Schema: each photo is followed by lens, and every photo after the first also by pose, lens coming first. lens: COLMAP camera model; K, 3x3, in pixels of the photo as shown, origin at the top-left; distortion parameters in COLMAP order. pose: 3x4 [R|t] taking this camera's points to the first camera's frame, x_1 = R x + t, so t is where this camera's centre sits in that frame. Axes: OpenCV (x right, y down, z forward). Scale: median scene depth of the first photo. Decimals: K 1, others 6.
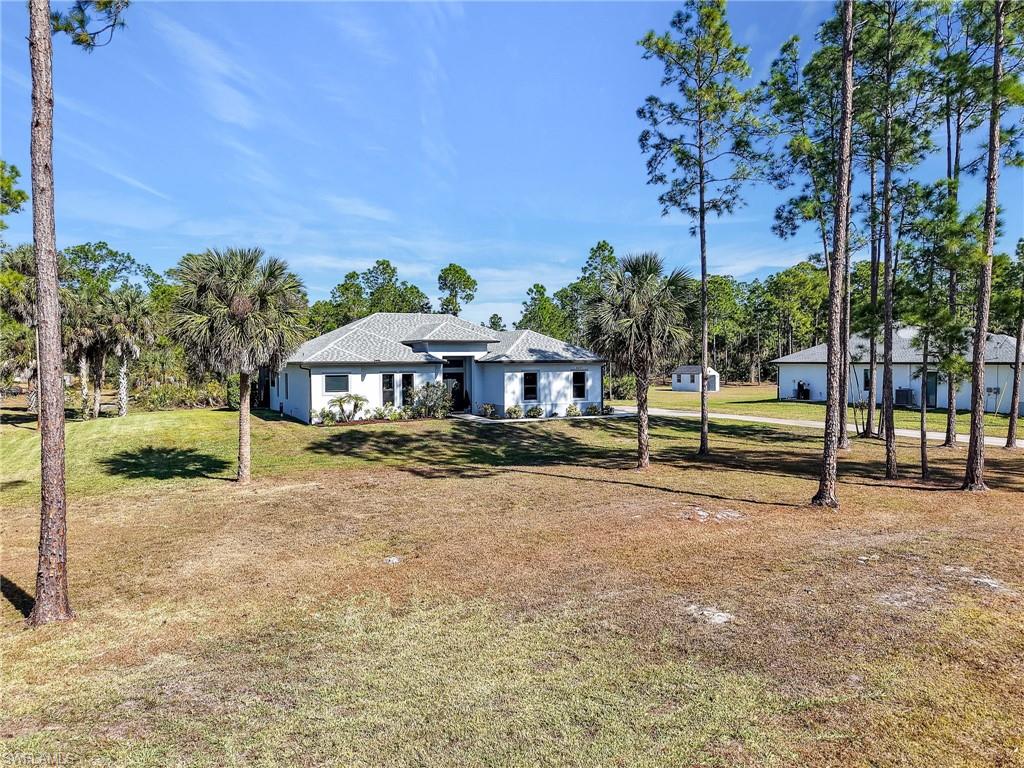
lens RADIAL K [[559.6, 0, 506.4], [0, 559.6, 382.1], [0, 0, 1]] dist [-0.001838, -0.000699]
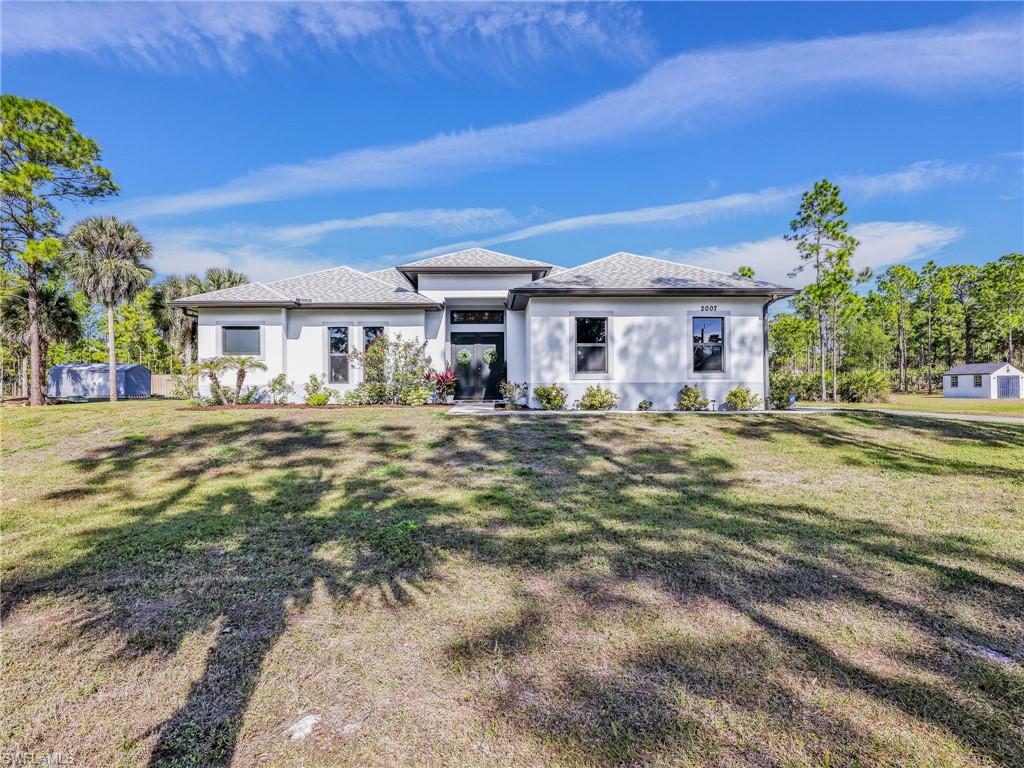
lens RADIAL K [[559.6, 0, 506.4], [0, 559.6, 382.1], [0, 0, 1]] dist [-0.001838, -0.000699]
pose [[0.930370, -0.001129, -0.366621, 0.154823], [-0.006040, 0.999812, -0.018405, 0.050306], [0.366573, 0.019337, 0.930188, 0.522134]]
